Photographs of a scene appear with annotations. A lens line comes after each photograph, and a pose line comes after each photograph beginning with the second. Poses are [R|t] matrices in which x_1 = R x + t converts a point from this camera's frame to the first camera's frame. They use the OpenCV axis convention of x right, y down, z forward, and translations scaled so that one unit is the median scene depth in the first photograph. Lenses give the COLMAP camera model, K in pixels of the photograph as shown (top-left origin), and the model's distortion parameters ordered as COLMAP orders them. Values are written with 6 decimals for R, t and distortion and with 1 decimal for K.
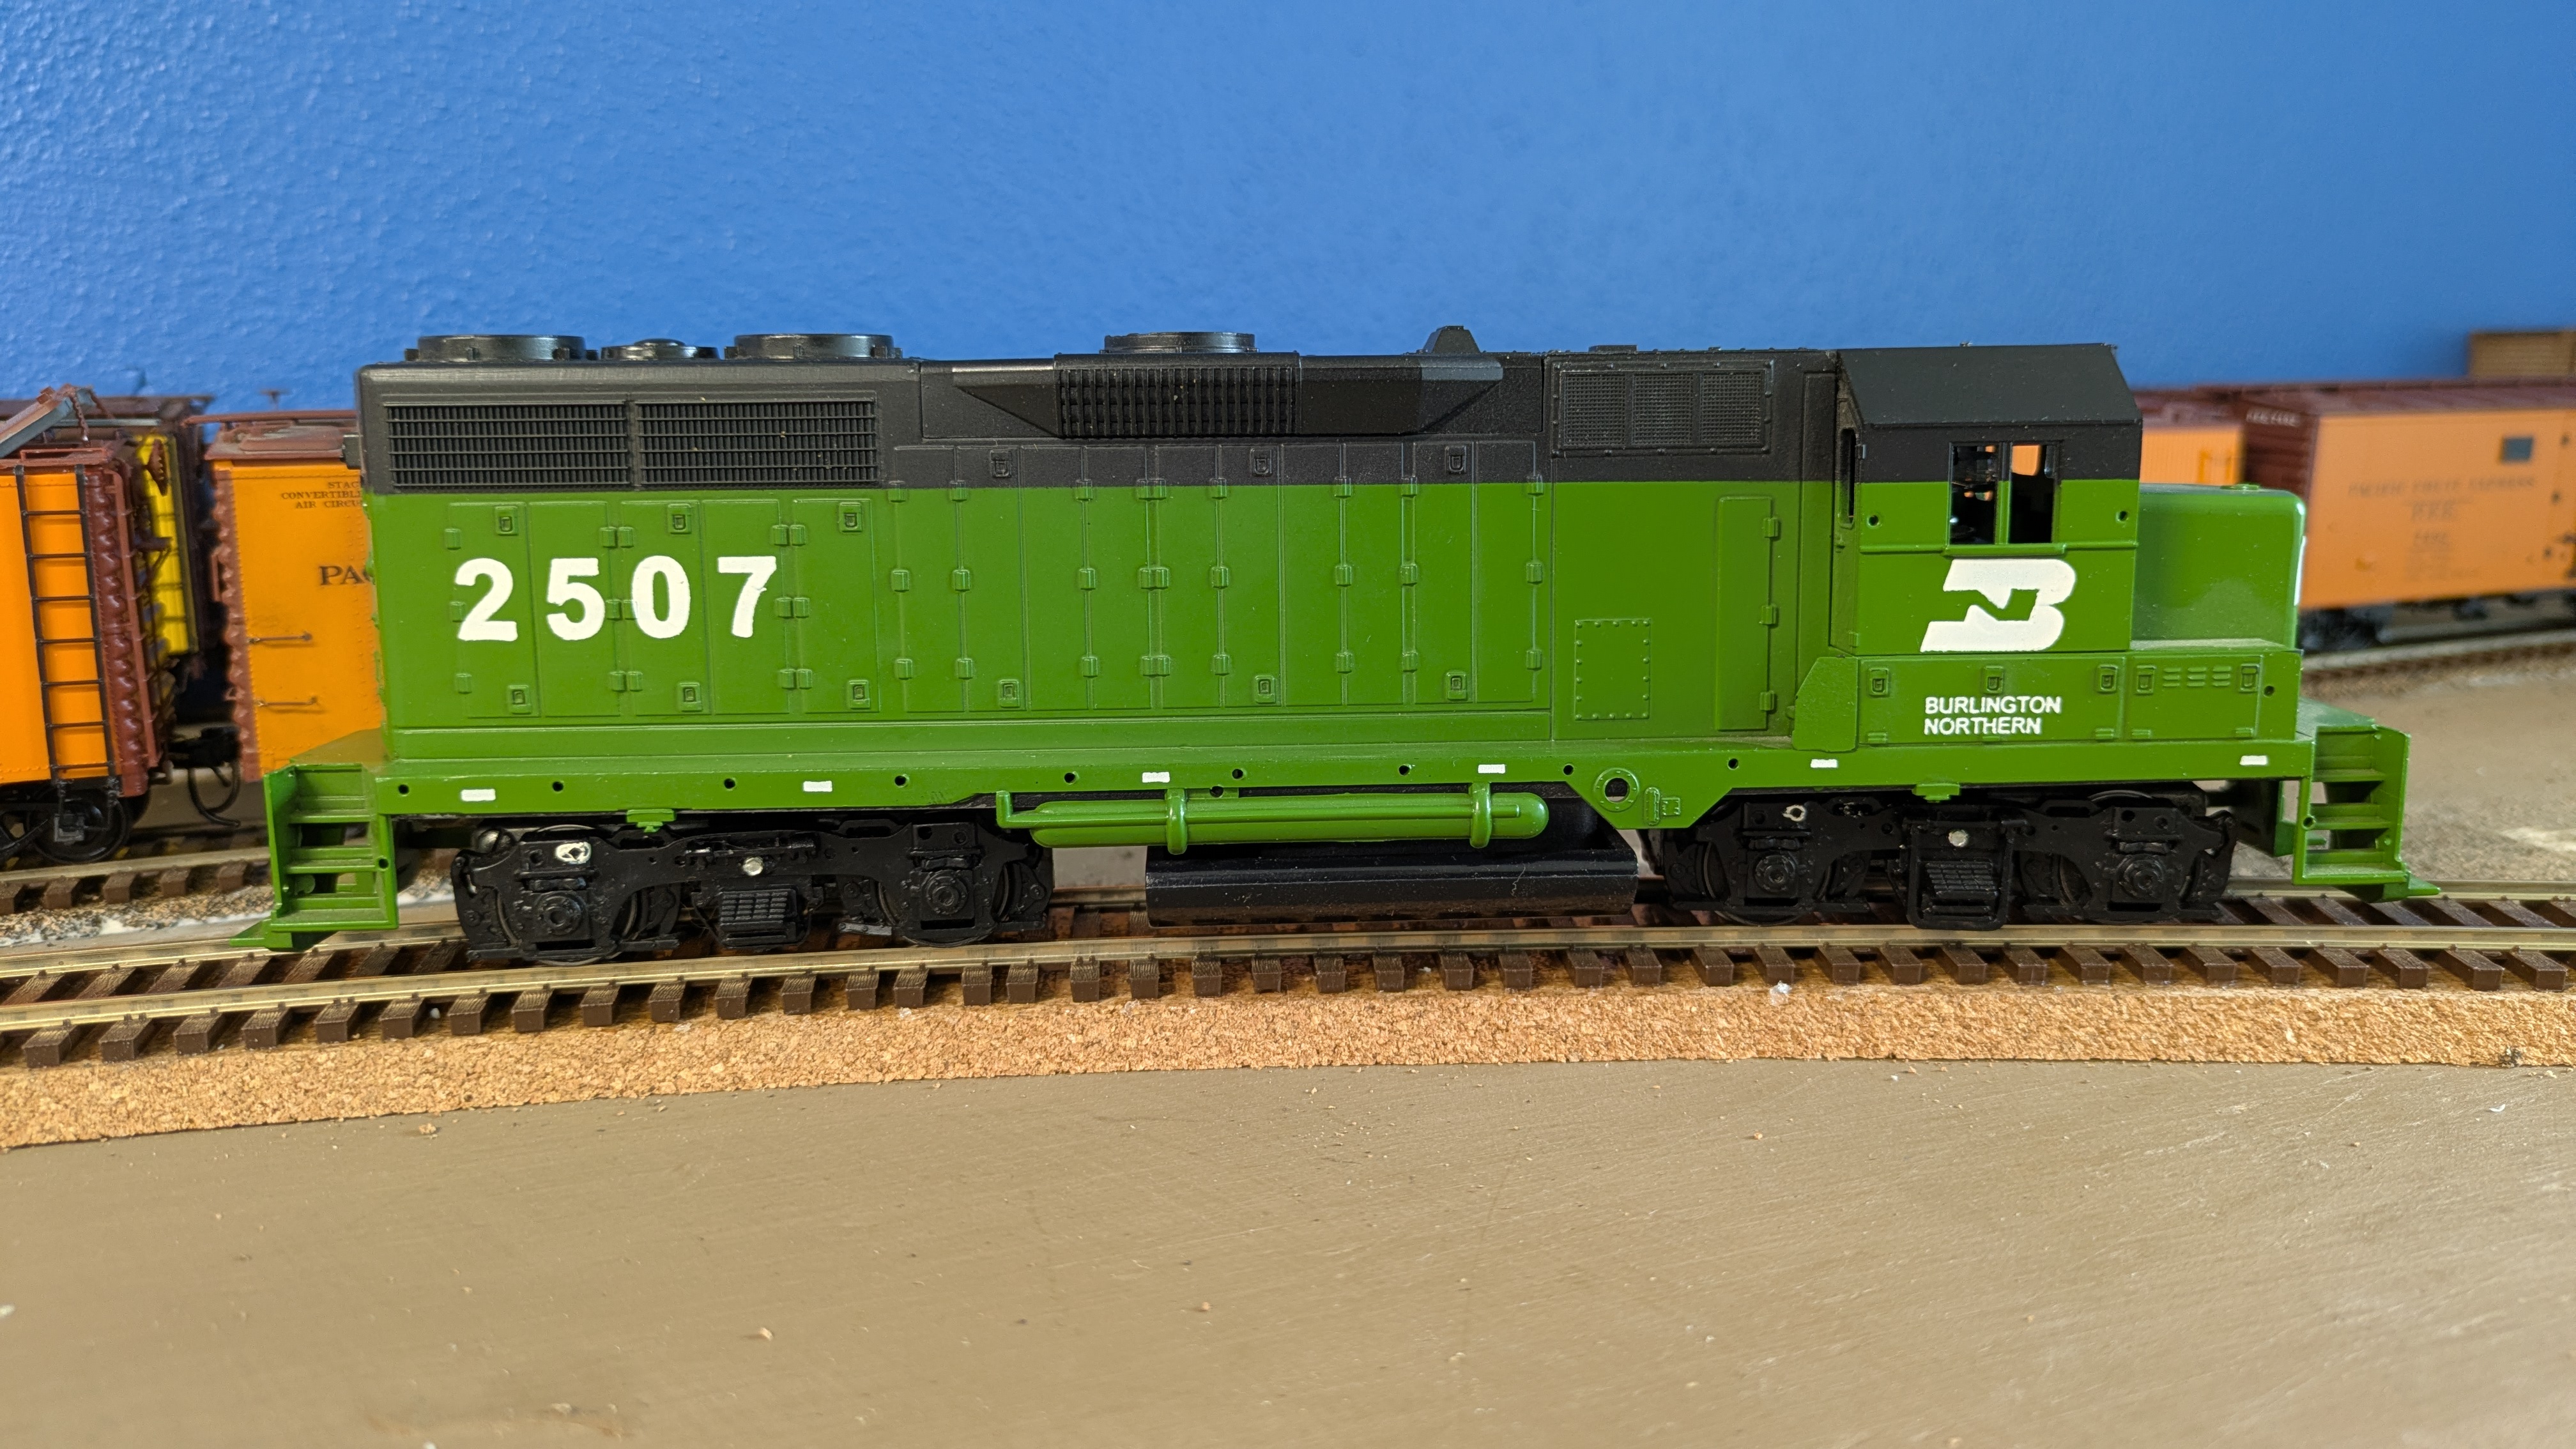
lens RADIAL K [[1959.5, 0, 1285.4], [0, 1959.5, 708.3], [0, 0, 1]] dist [0.013895, -0.040047]
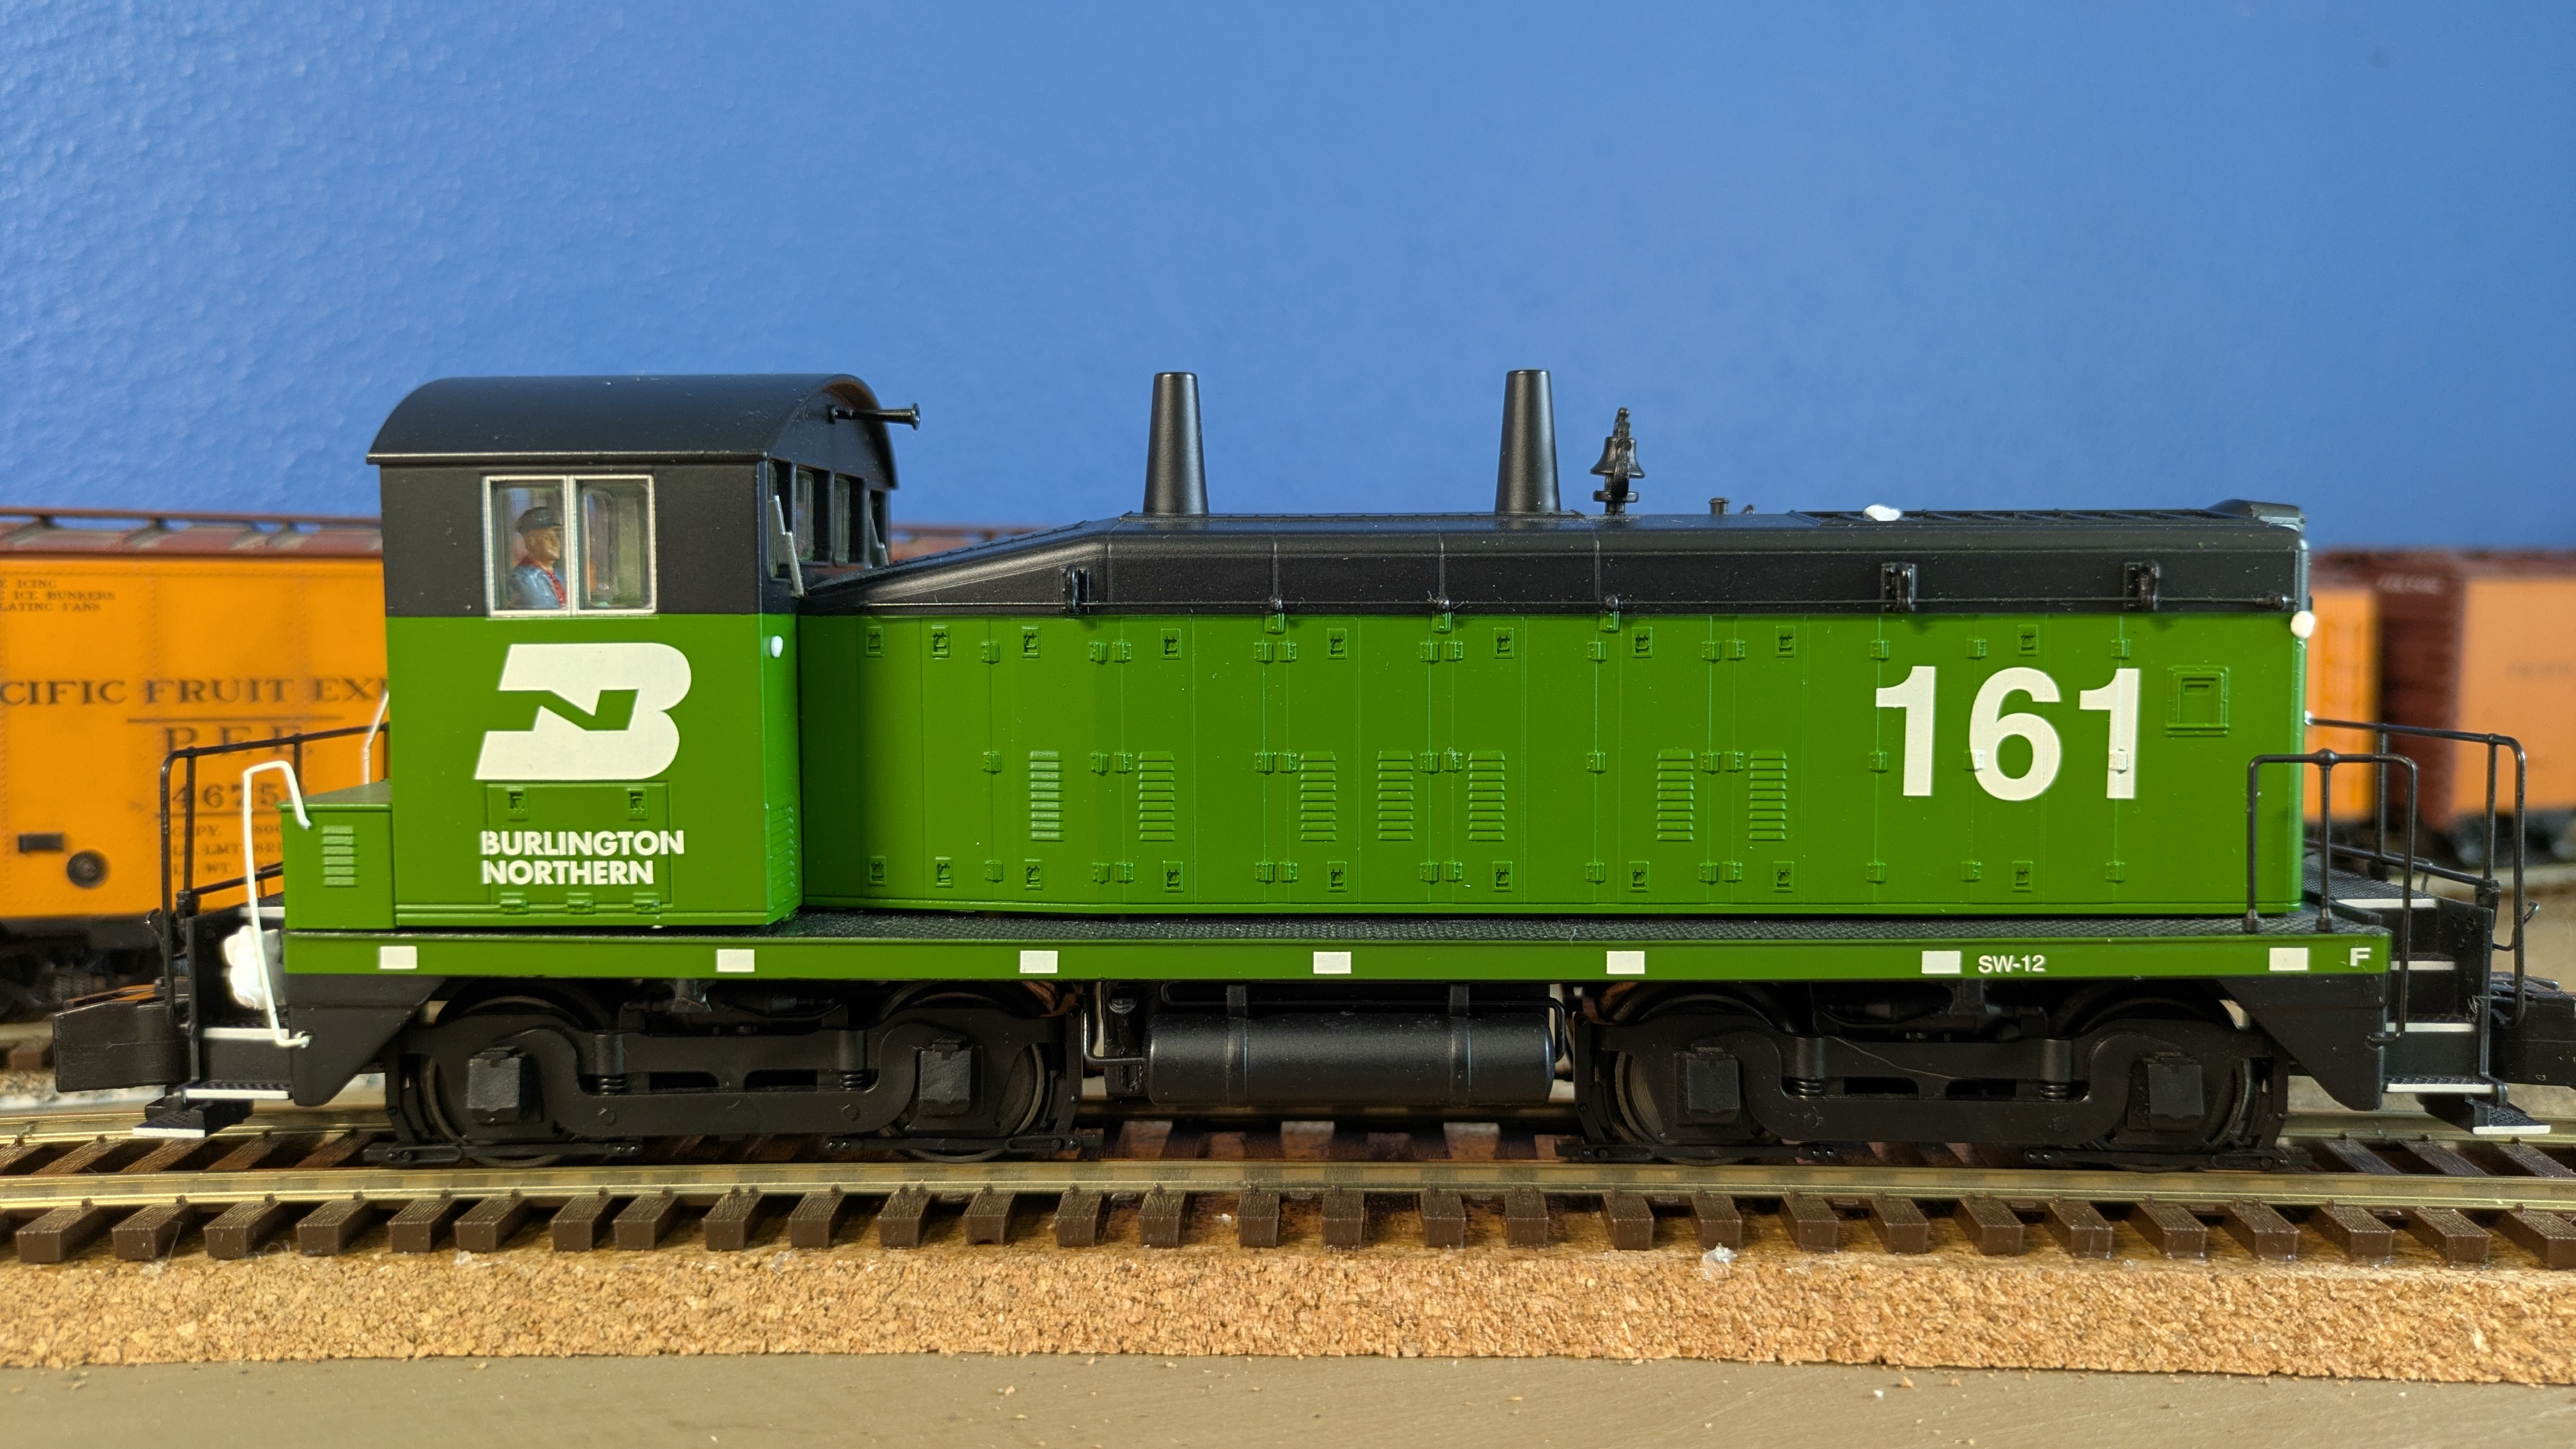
lens RADIAL K [[1955.5, 0, 1305.9], [0, 1955.5, 714.0], [0, 0, 1]] dist [-0.007738, -0.021513]
pose [[0.998390, 0.008532, -0.056077, 0.144027], [-0.016149, 0.990463, -0.136827, 0.050853], [0.054374, 0.137512, 0.989006, 0.287567]]
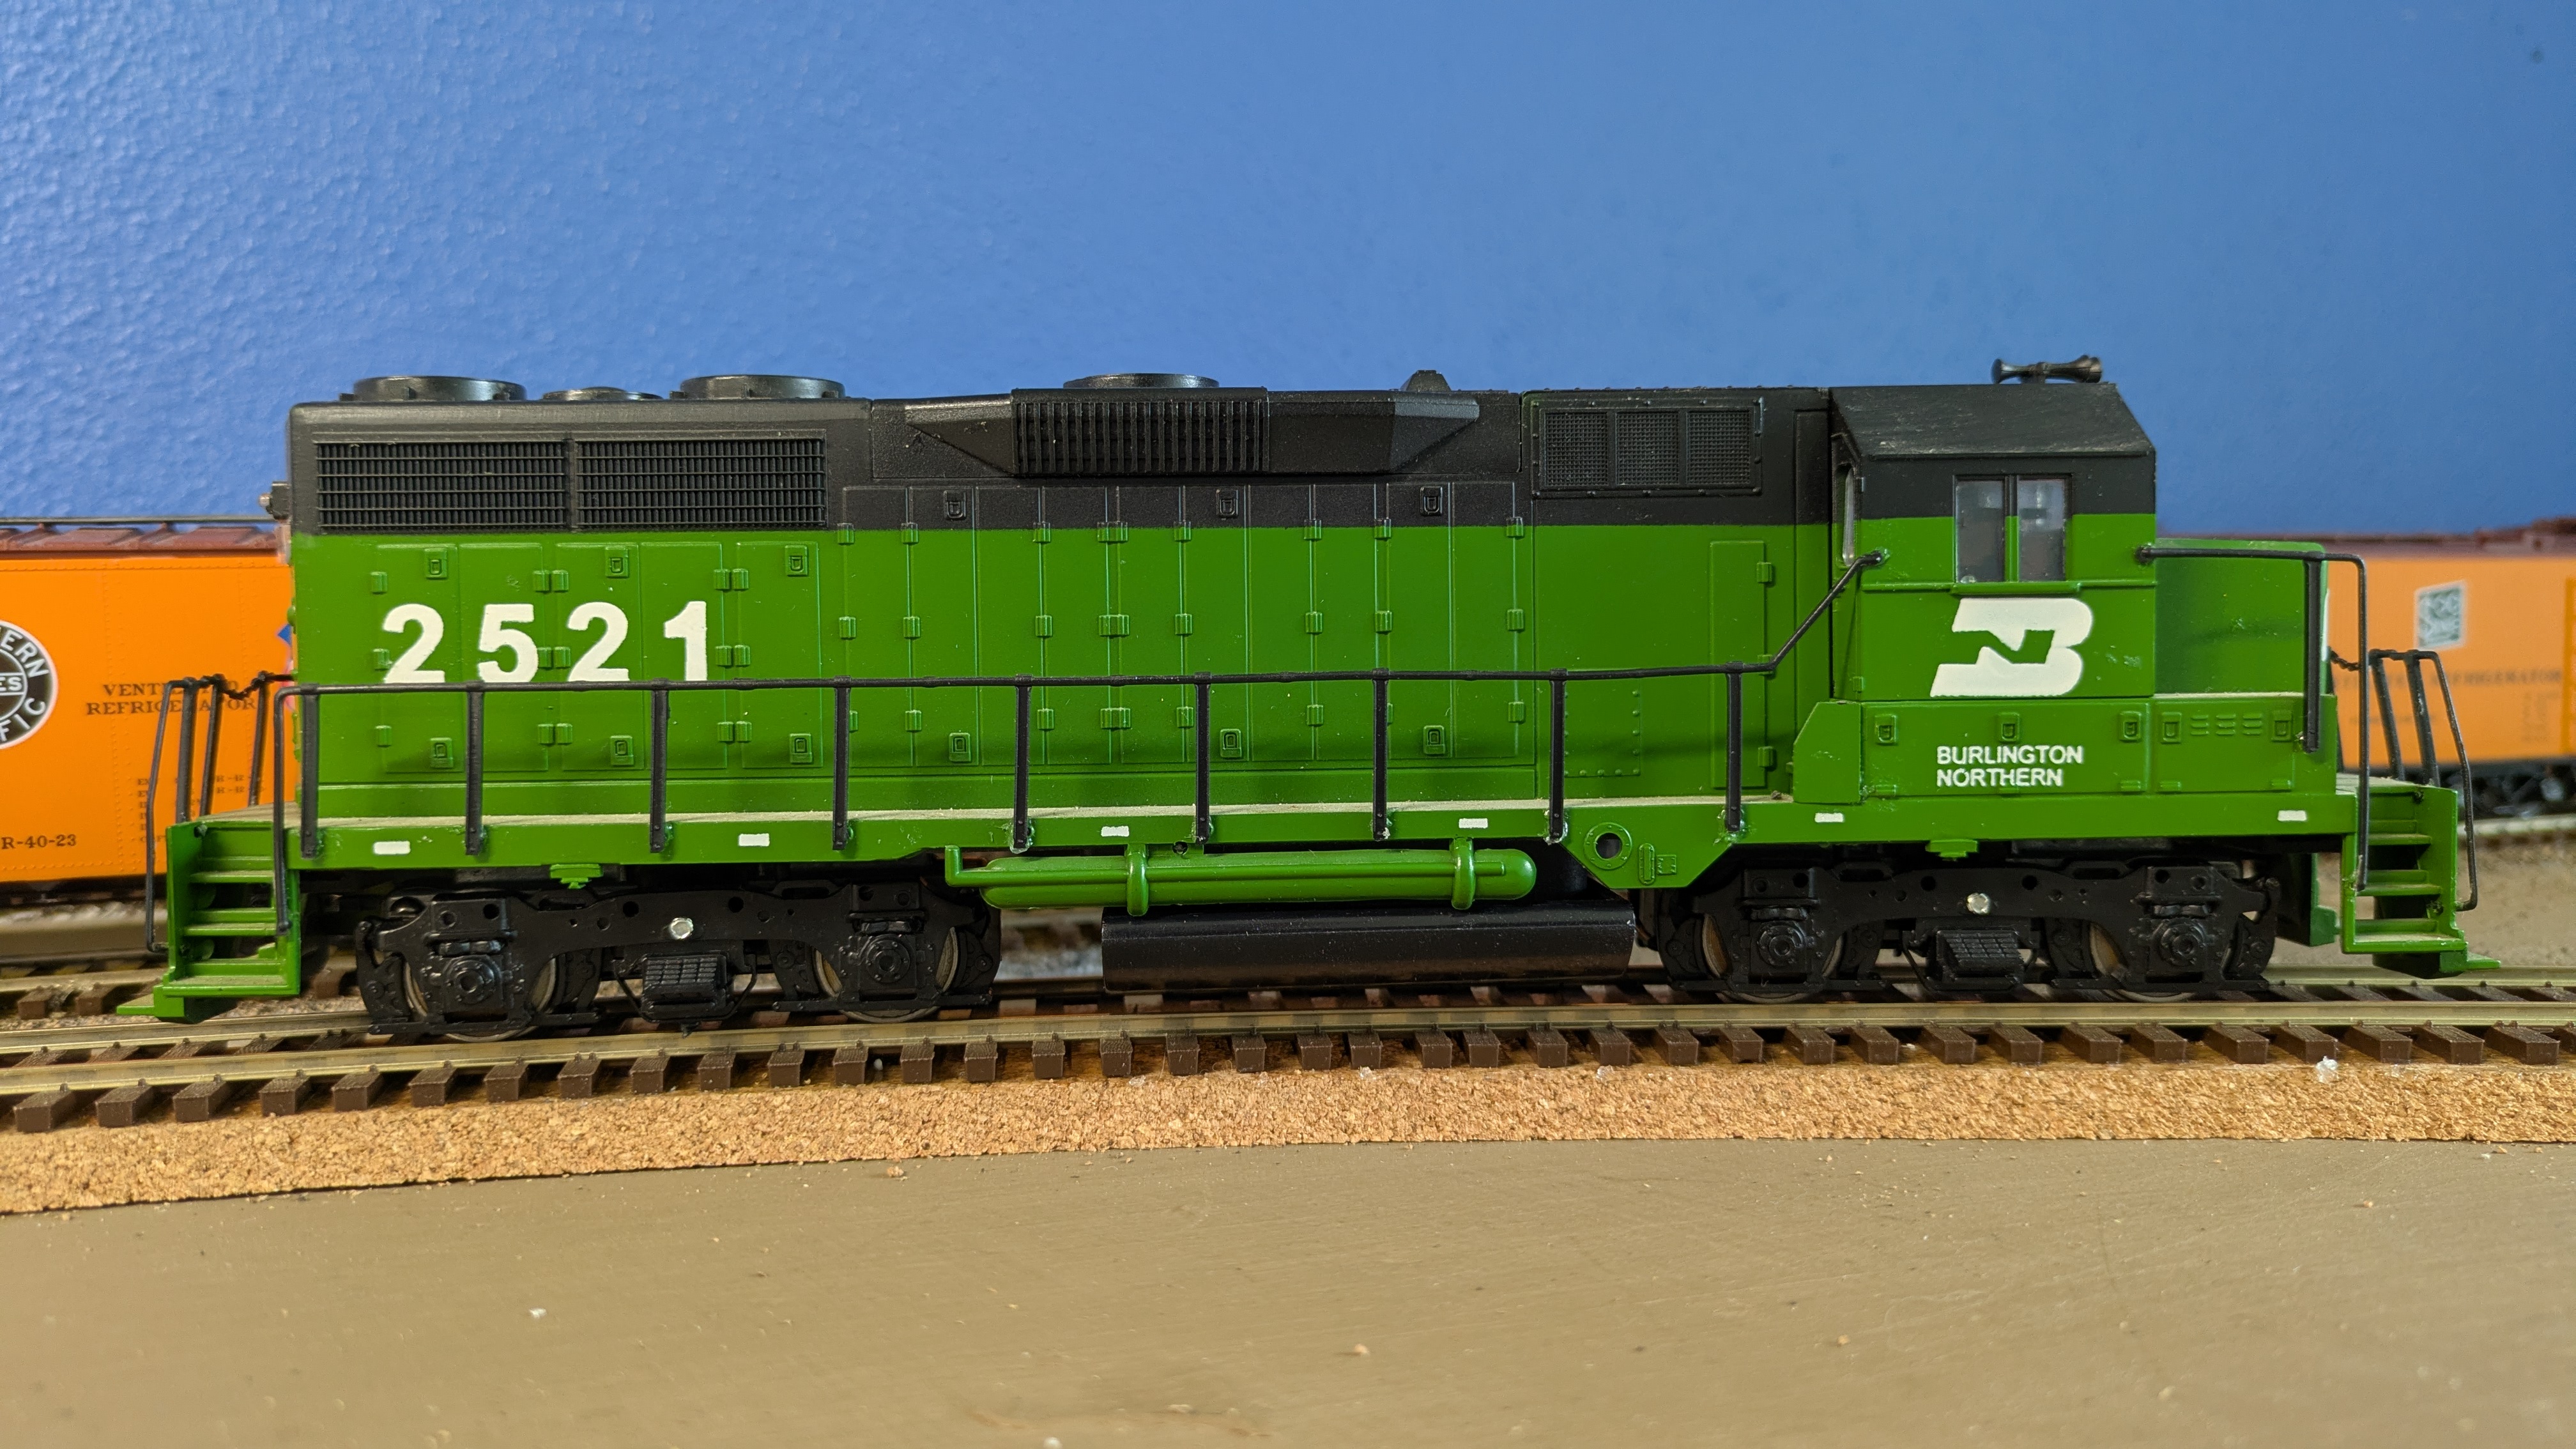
lens RADIAL K [[1955.5, 0, 1179.9], [0, 1955.5, 733.4], [0, 0, 1]] dist [-0.007738, -0.021513]
pose [[0.995415, 0.001289, -0.095642, -0.189300], [-0.012260, 0.993381, -0.114209, 0.099406], [0.094862, 0.114858, 0.988842, 0.042725]]
